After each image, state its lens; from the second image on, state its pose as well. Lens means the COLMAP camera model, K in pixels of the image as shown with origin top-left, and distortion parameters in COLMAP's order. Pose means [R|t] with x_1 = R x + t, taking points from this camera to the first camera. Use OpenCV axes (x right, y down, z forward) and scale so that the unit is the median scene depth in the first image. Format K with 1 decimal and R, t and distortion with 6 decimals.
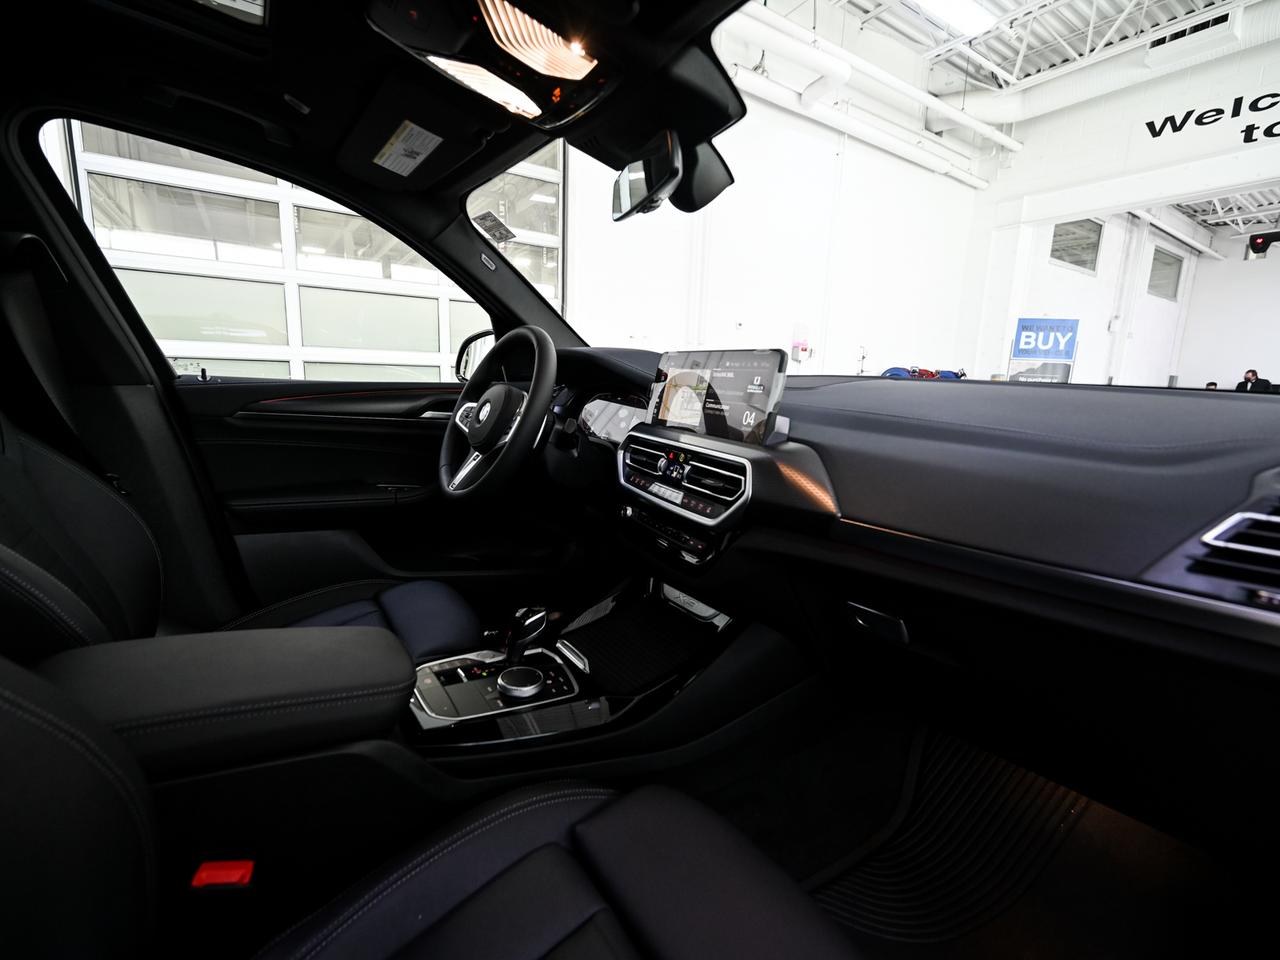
lens RADIAL K [[565.1, 0, 639.5], [0, 565.1, 481.5], [0, 0, 1]] dist [-0.000526, -0.000218]
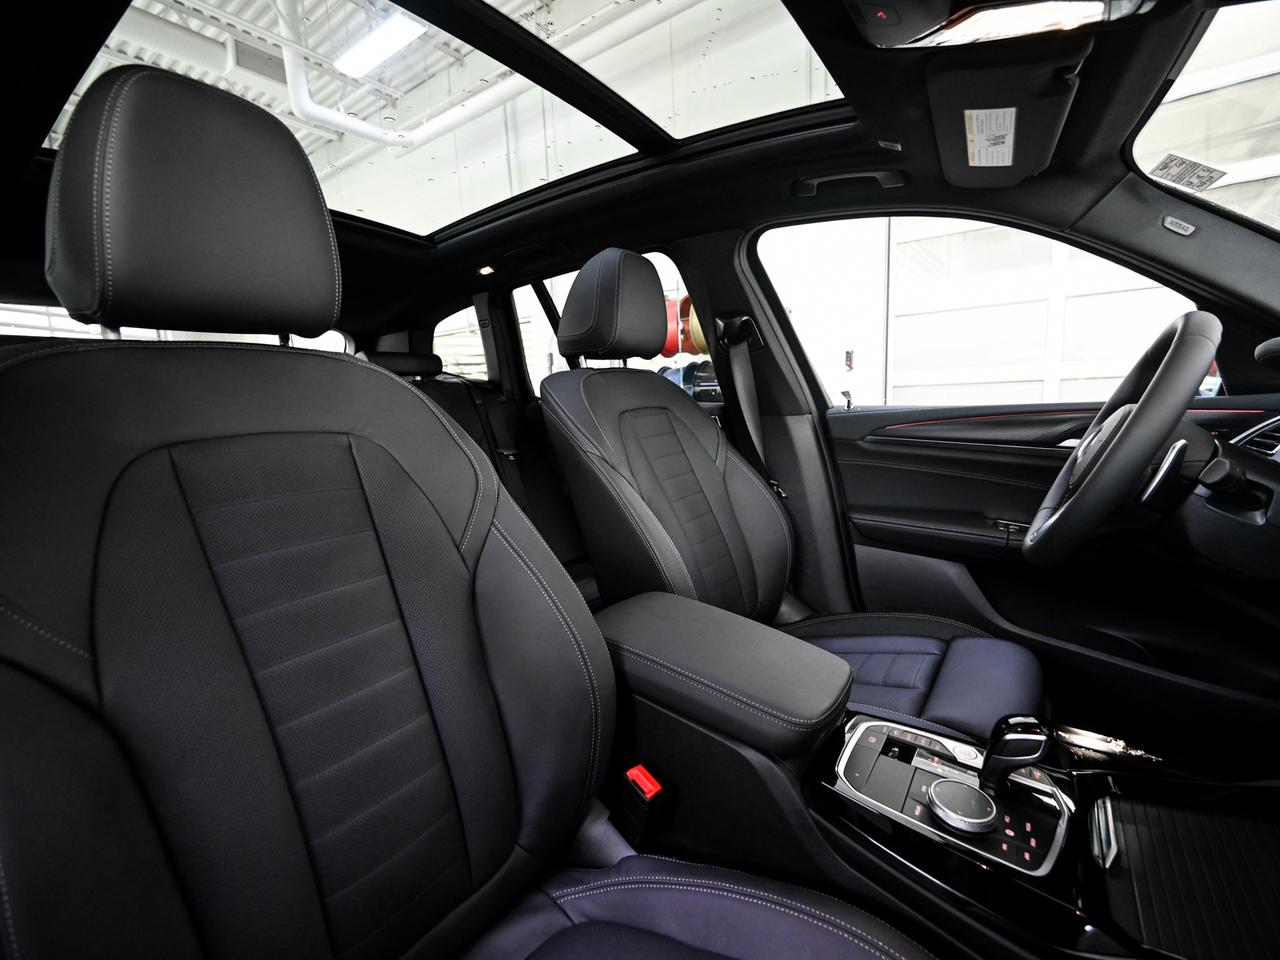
lens RADIAL K [[565.1, 0, 637.2], [0, 565.1, 482.1], [0, 0, 1]] dist [-0.000526, -0.000218]
pose [[0.339469, 0.092231, -0.936085, 0.222627], [-0.123581, 0.990928, 0.052818, -0.040722], [0.932464, 0.097752, 0.347787, 0.215044]]
